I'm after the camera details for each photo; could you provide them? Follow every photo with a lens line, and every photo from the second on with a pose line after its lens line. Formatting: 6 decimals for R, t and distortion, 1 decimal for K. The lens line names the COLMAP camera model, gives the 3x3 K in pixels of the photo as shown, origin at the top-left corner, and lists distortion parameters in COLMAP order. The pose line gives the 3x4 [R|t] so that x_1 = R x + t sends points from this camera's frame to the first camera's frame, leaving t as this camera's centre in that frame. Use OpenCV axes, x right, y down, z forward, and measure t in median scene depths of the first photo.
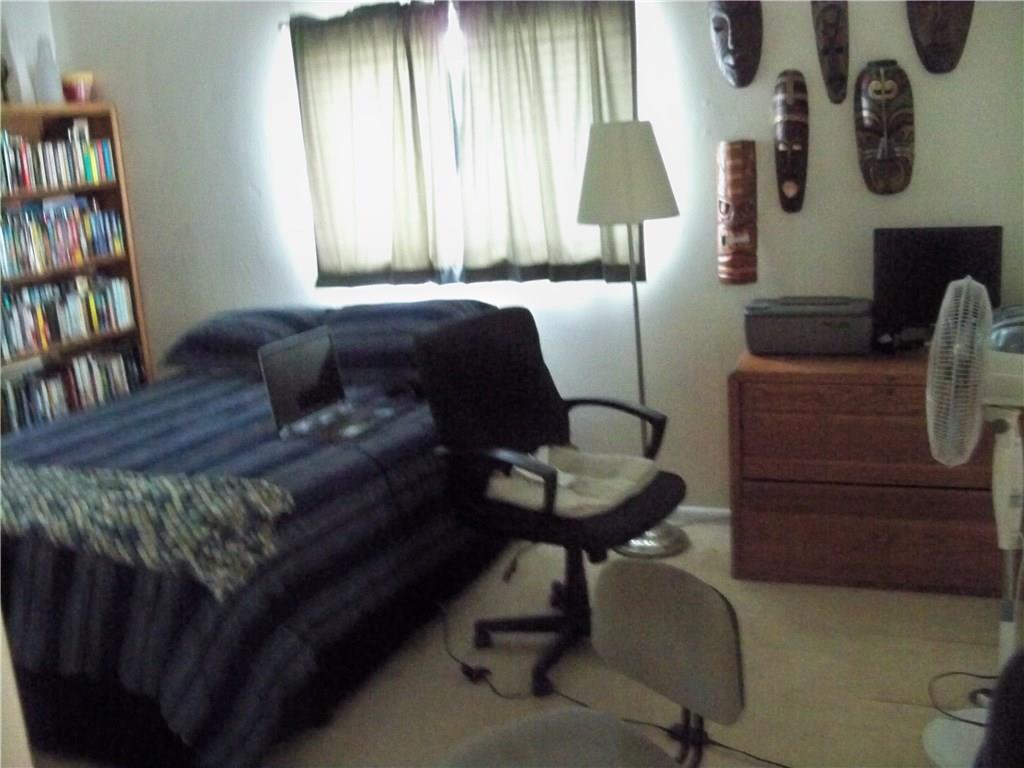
lens RADIAL K [[1045.9, 0, 502.3], [0, 1045.9, 380.6], [0, 0, 1]] dist [-0.227931, 0.252723]
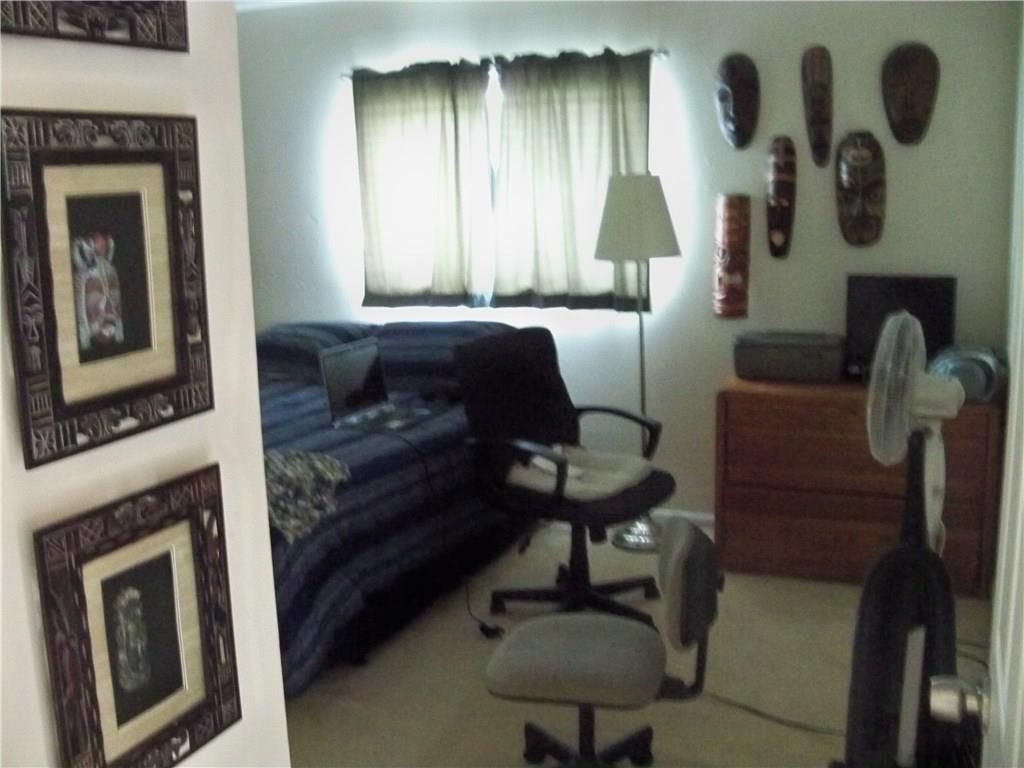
lens RADIAL K [[1045.9, 0, 502.3], [0, 1045.9, 380.6], [0, 0, 1]] dist [-0.227931, 0.252723]
pose [[0.998821, 0.046977, -0.012267, -0.010272], [-0.047431, 0.998079, -0.039857, 0.036993], [0.010371, 0.040392, 0.999130, -0.169389]]
